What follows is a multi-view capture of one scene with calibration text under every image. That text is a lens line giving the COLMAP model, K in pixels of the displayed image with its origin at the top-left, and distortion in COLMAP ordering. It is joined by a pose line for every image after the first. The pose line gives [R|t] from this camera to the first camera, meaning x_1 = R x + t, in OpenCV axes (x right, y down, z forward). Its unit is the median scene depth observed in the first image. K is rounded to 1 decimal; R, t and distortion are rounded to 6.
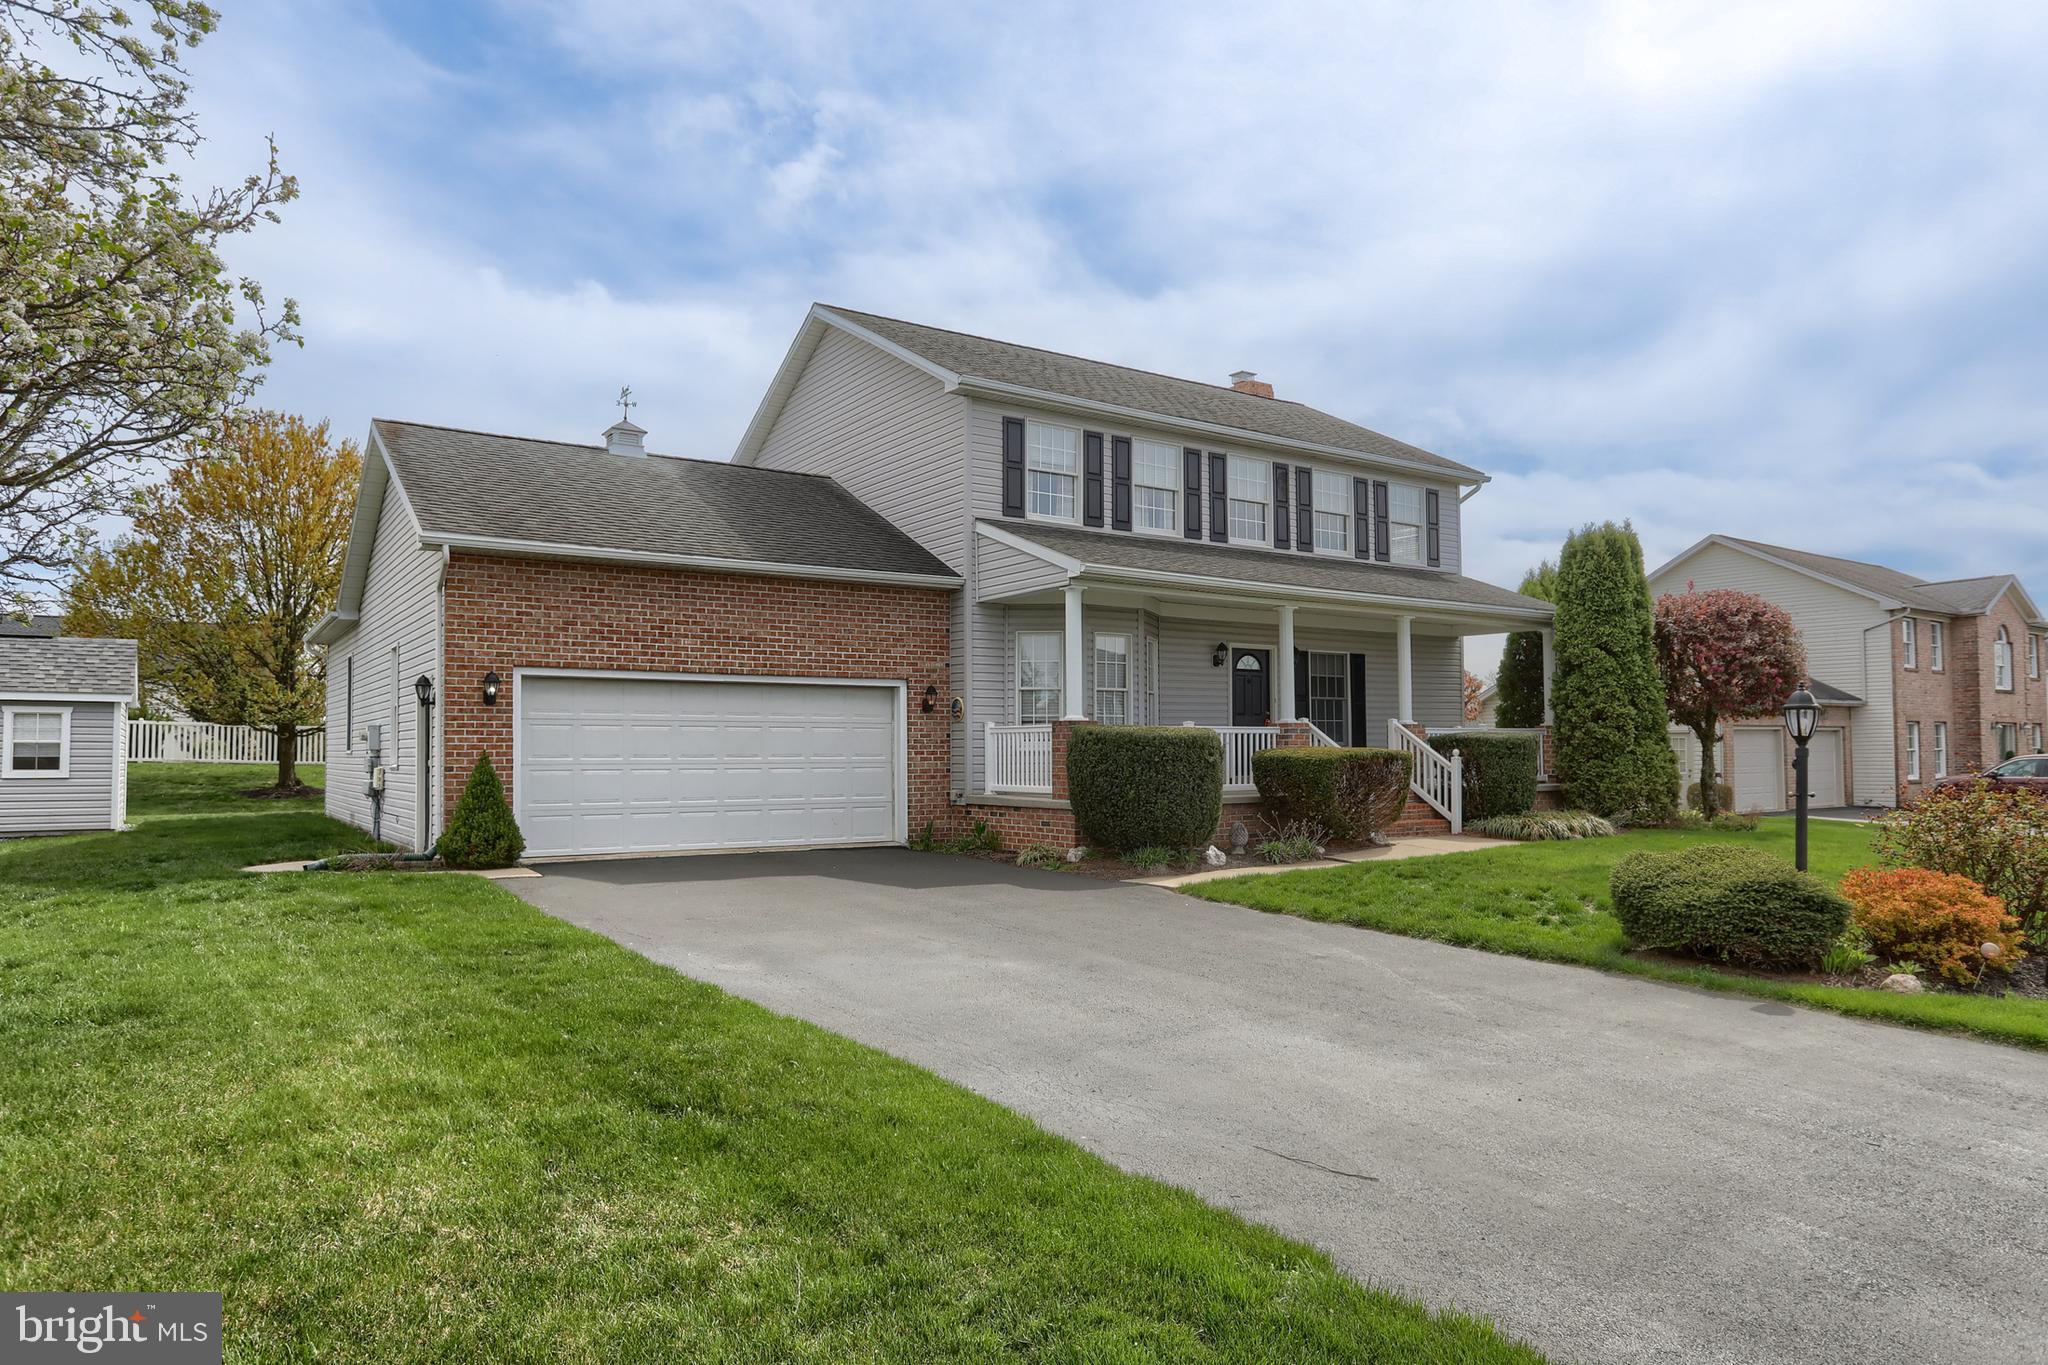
lens RADIAL K [[1293.5, 0, 1024.0], [0, 1293.5, 682.5], [0, 0, 1]] dist [-0.002655, 0.066411]
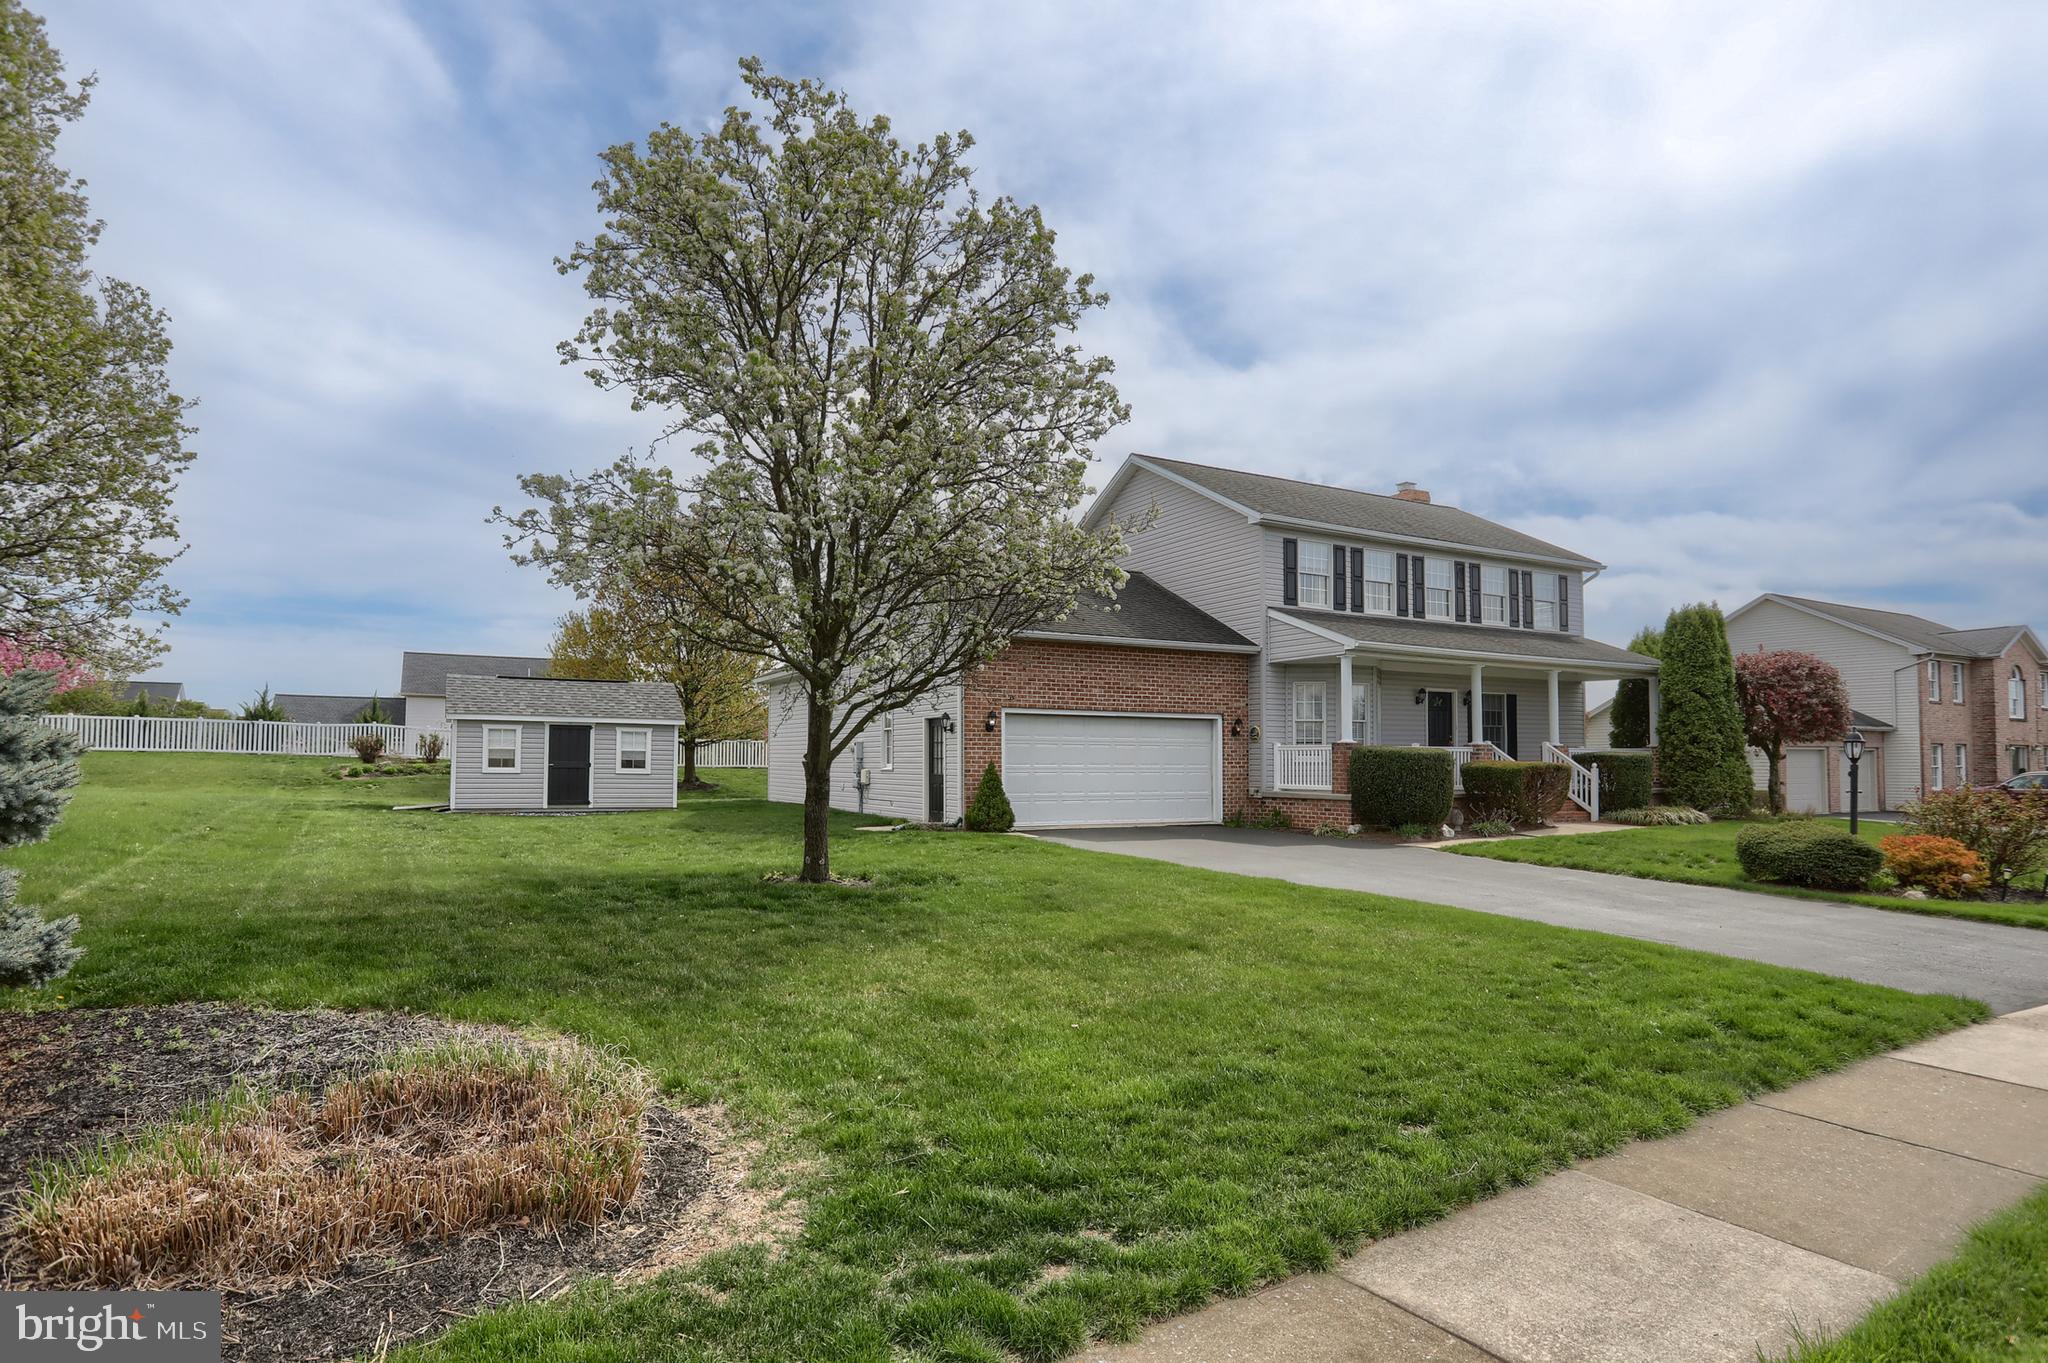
lens RADIAL K [[1153.7, 0, 1020.1], [0, 1153.7, 696.8], [0, 0, 1]] dist [-0.017541, 0.065586]
pose [[0.997298, 0.003298, -0.073390, -0.208533], [-0.003462, 0.999992, -0.002110, -0.017446], [0.073383, 0.002358, 0.997301, -0.328910]]
